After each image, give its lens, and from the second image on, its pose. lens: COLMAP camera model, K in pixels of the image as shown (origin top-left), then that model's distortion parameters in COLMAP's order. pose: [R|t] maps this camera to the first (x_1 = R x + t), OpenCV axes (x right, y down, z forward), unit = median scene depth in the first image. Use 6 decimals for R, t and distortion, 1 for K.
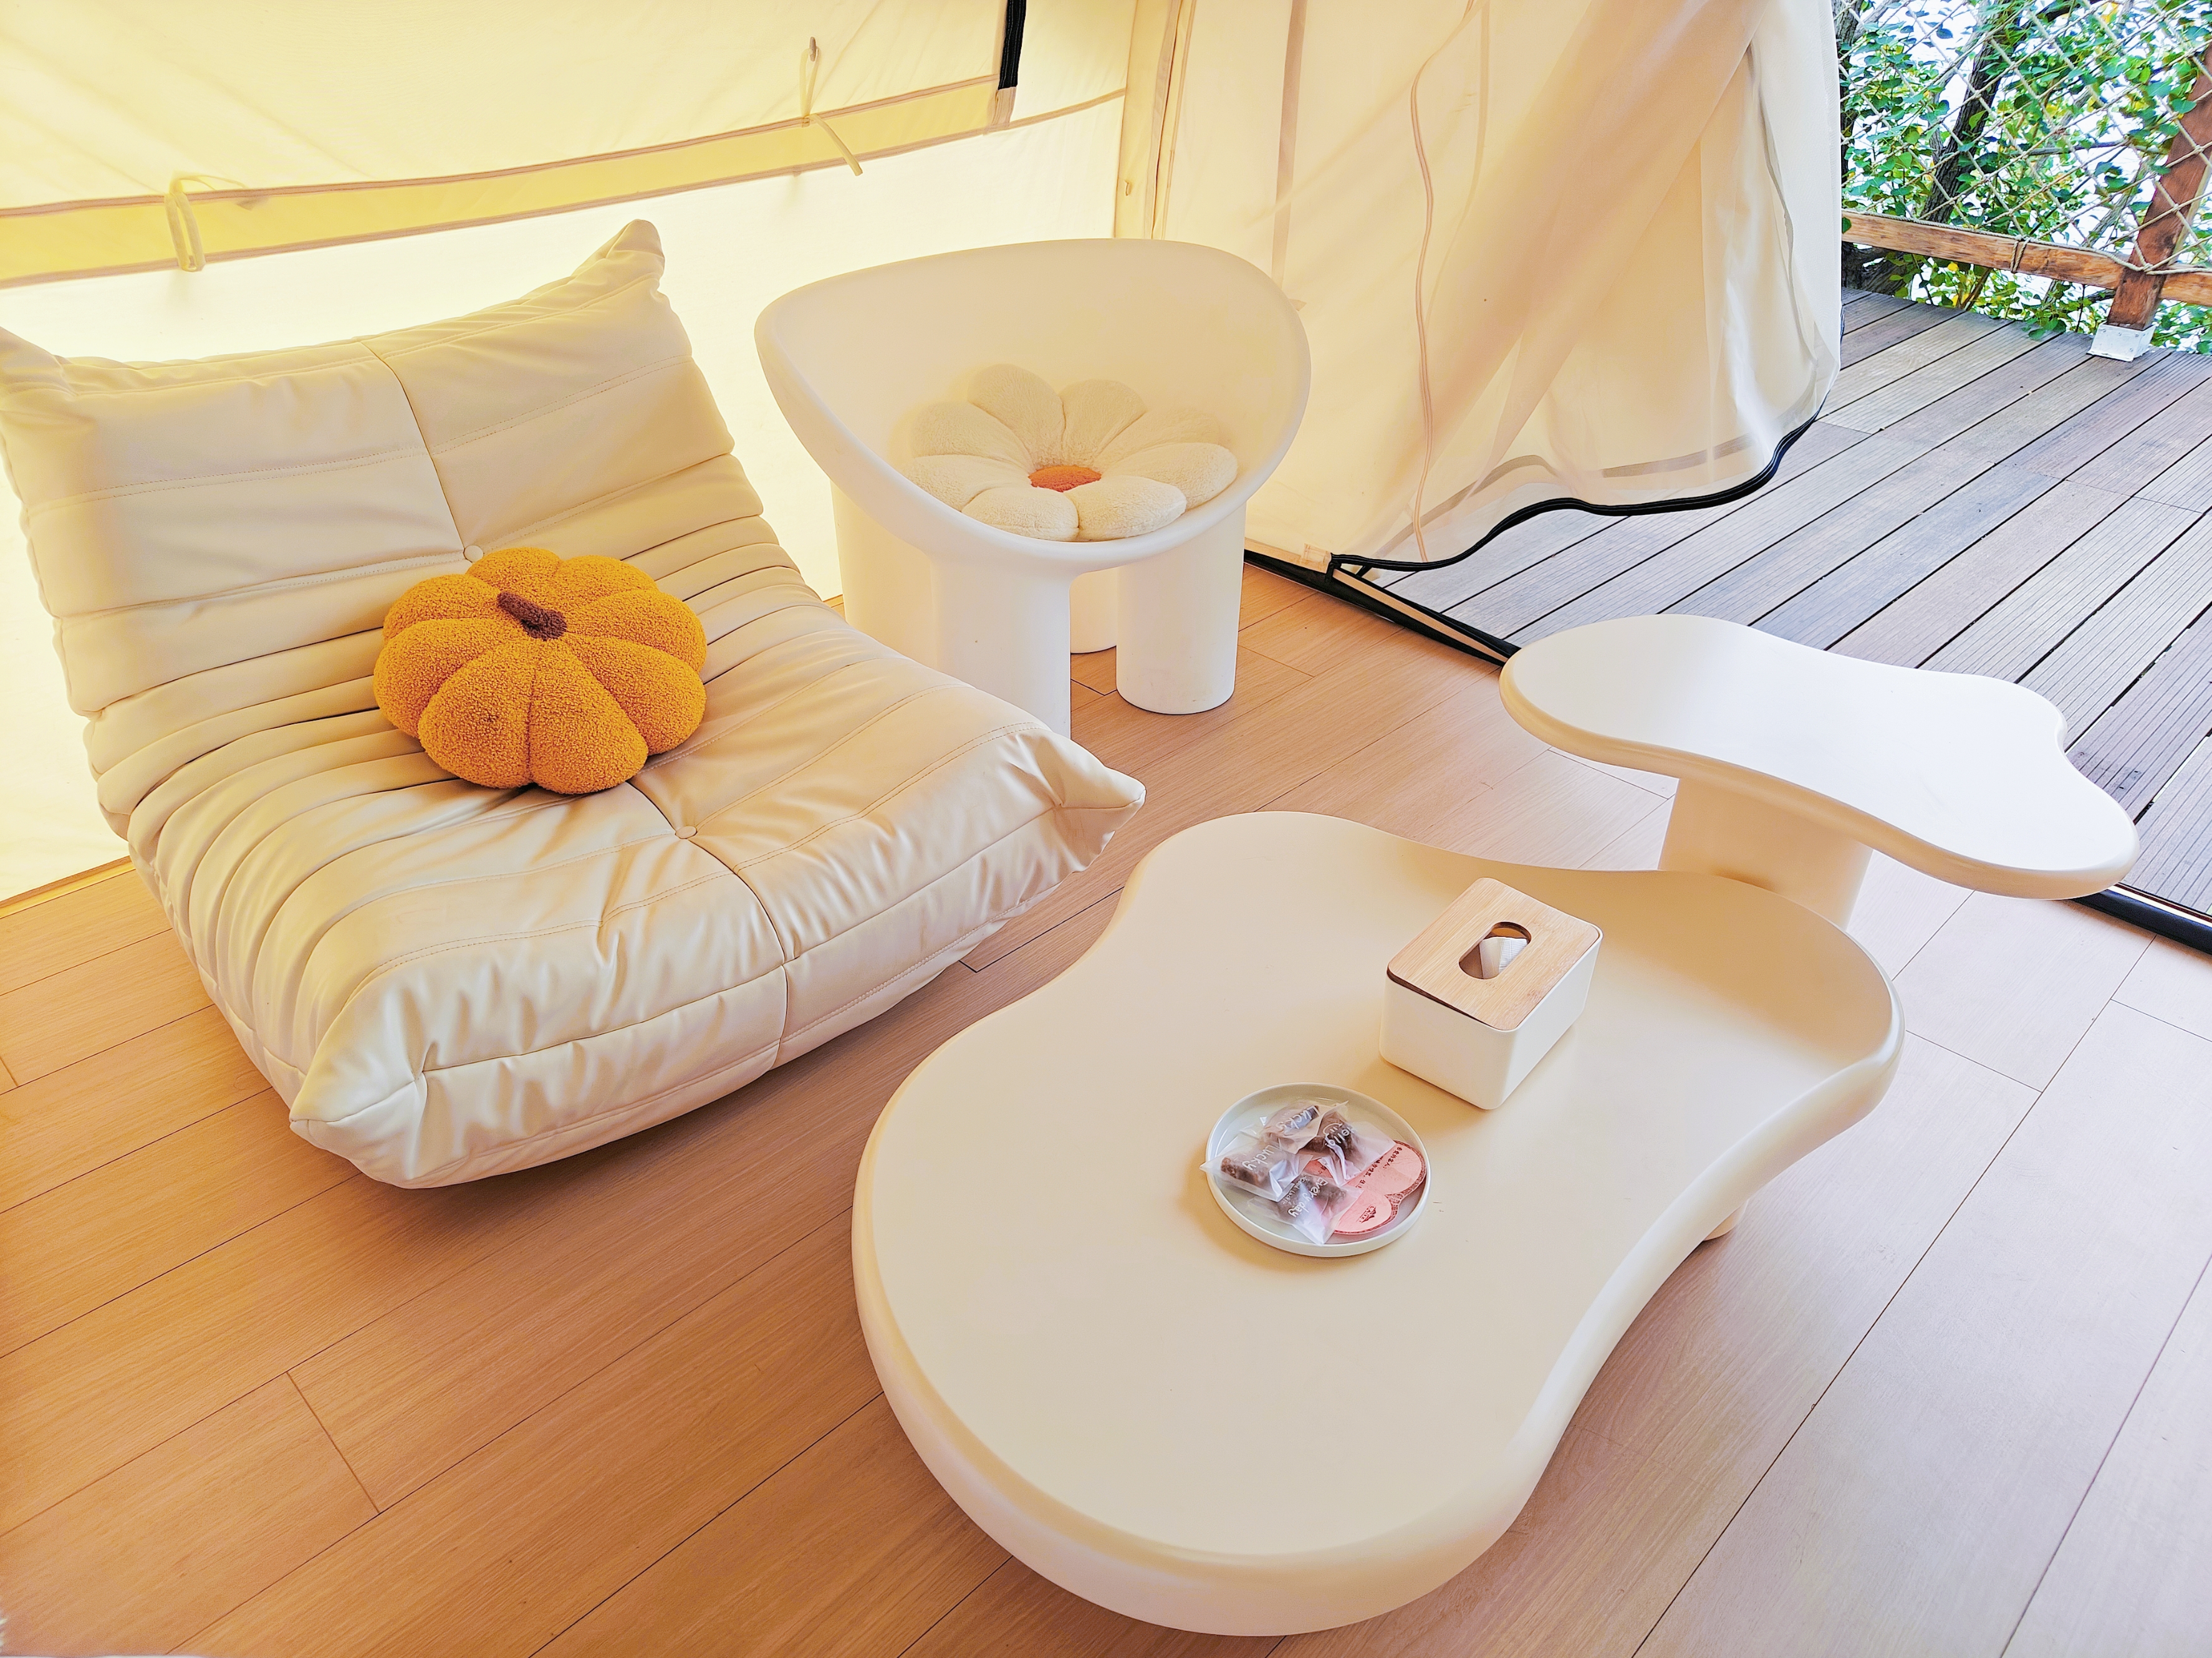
lens RADIAL K [[1503.4, 0, 1060.1], [0, 1503.4, 829.5], [0, 0, 1]] dist [0.004546, 0.000048]
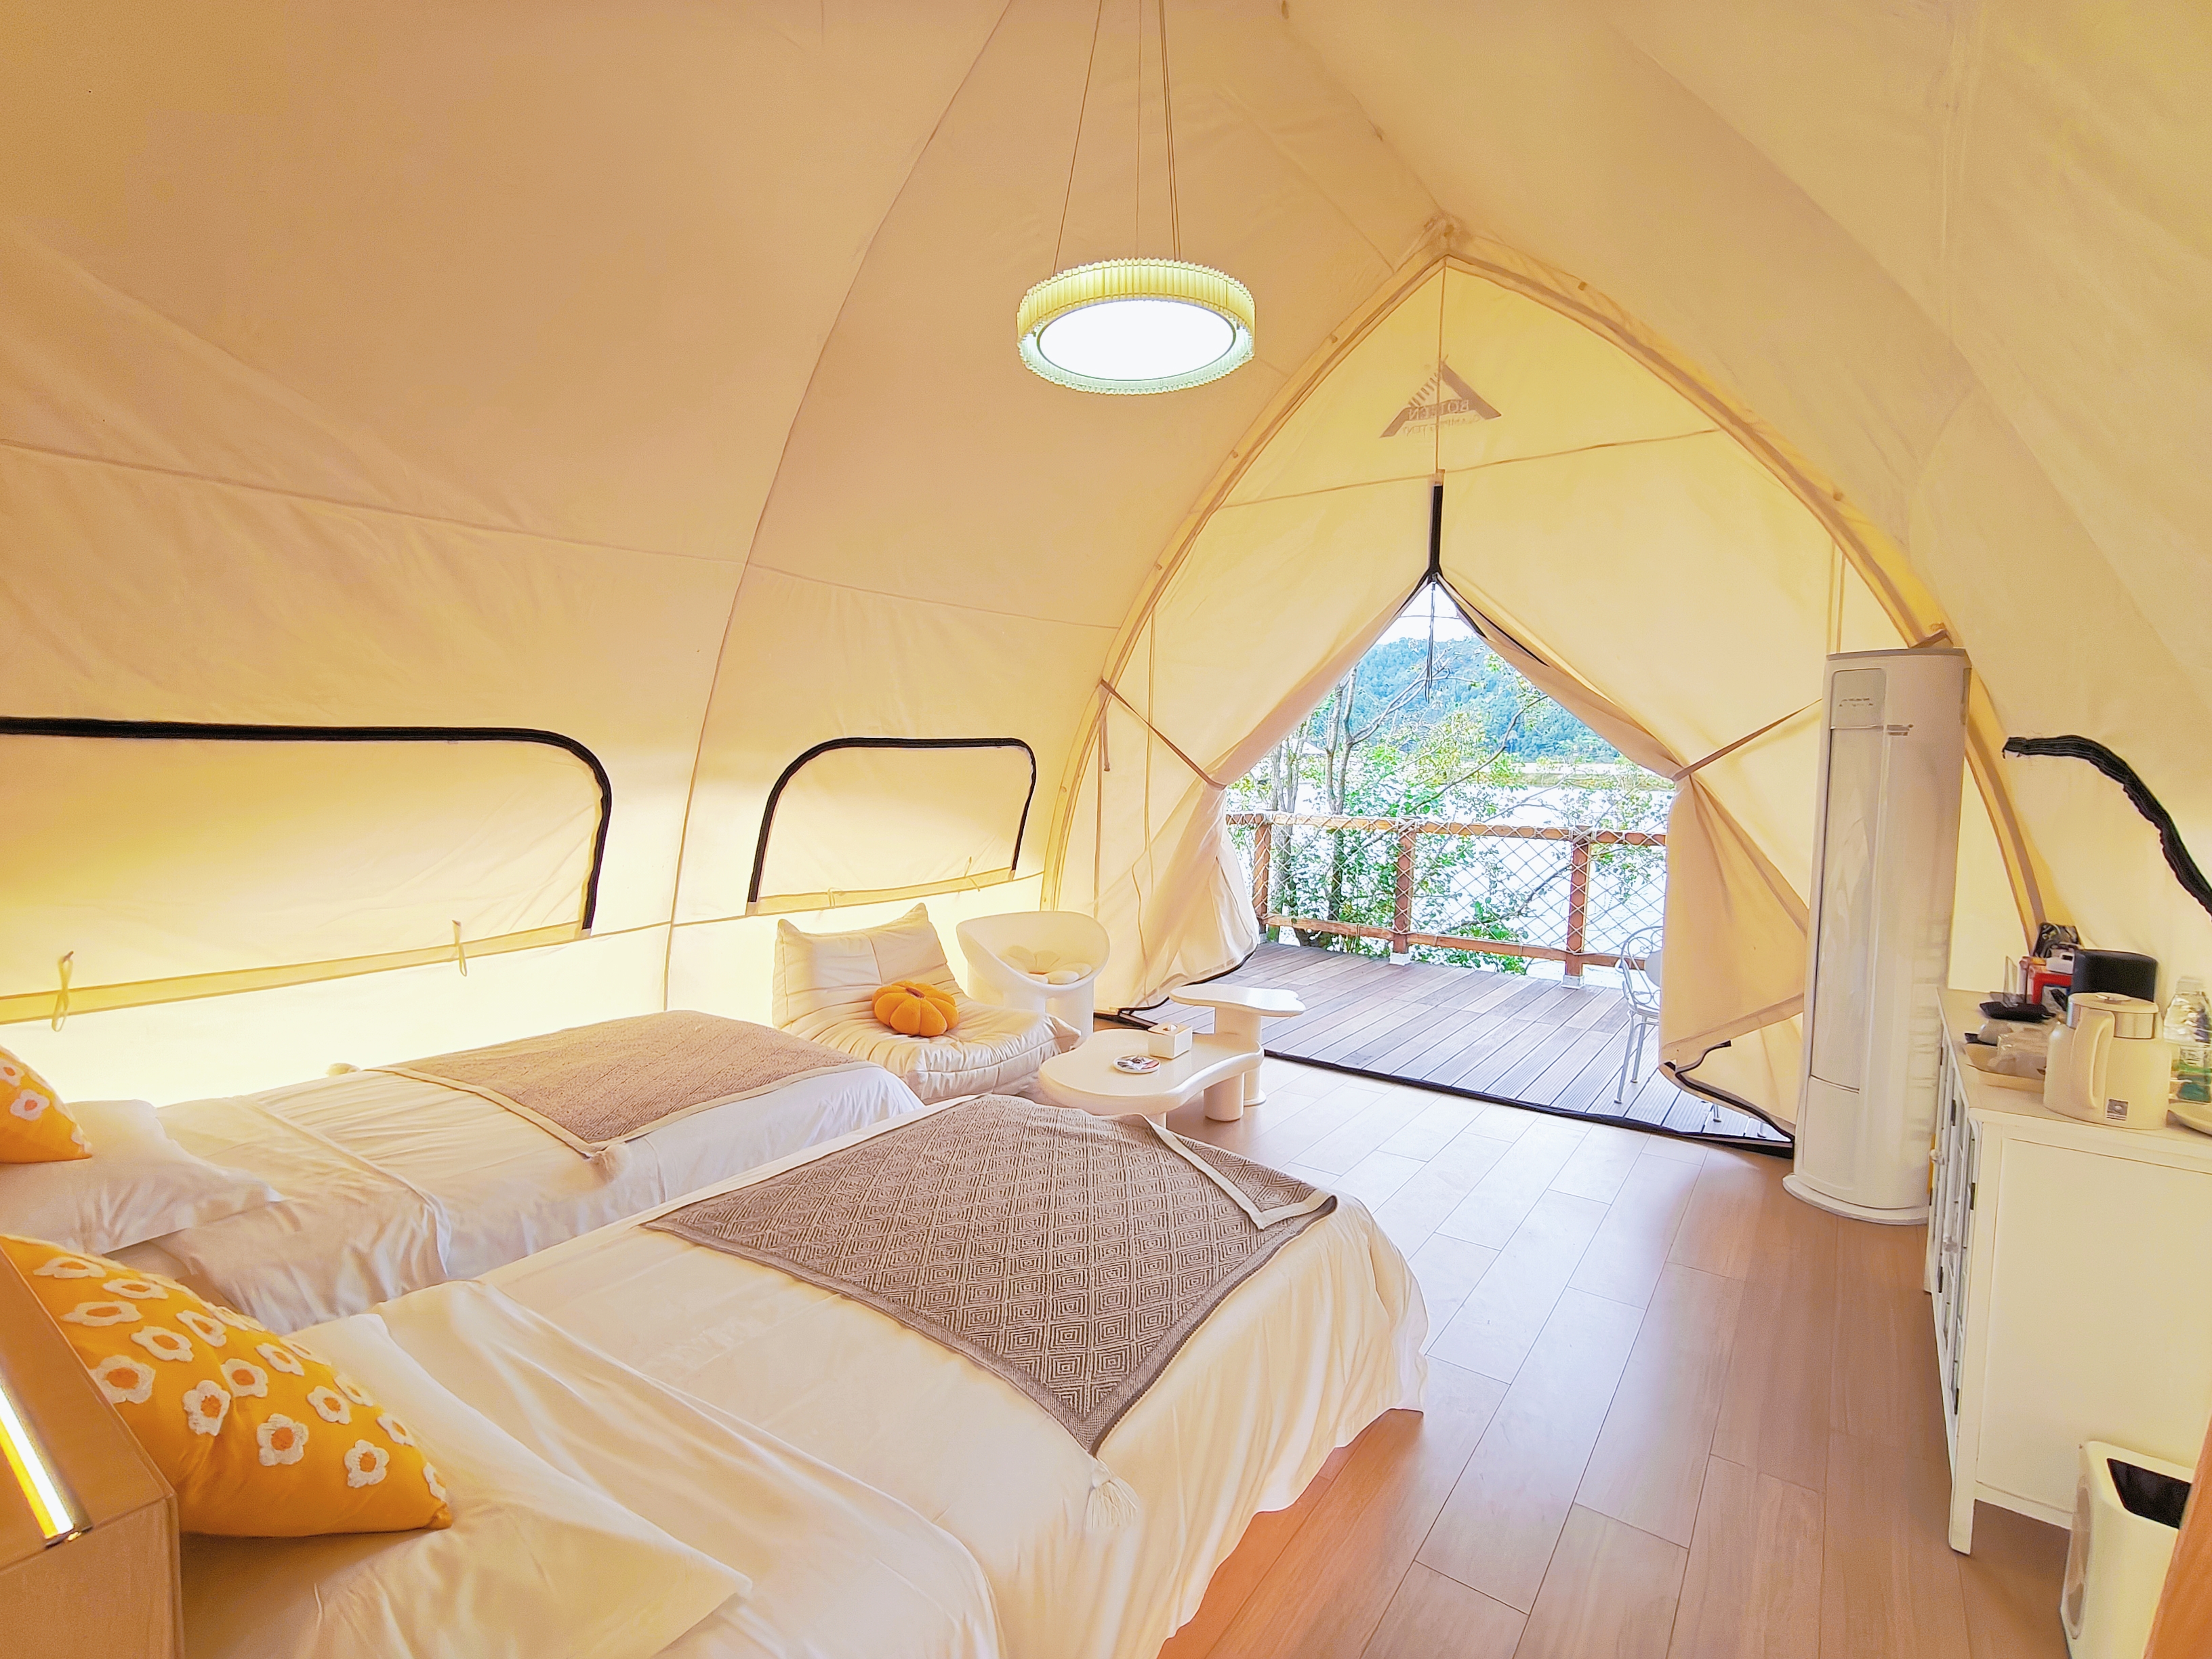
lens RADIAL K [[1029.7, 0, 1106.0], [0, 1029.7, 829.5], [0, 0, 1]] dist [0.009139, 0.000474]
pose [[0.982646, 0.002113, 0.185478, -0.271884], [0.089380, 0.870799, -0.483446, 0.591657], [-0.162536, 0.491634, 0.855499, -1.108834]]
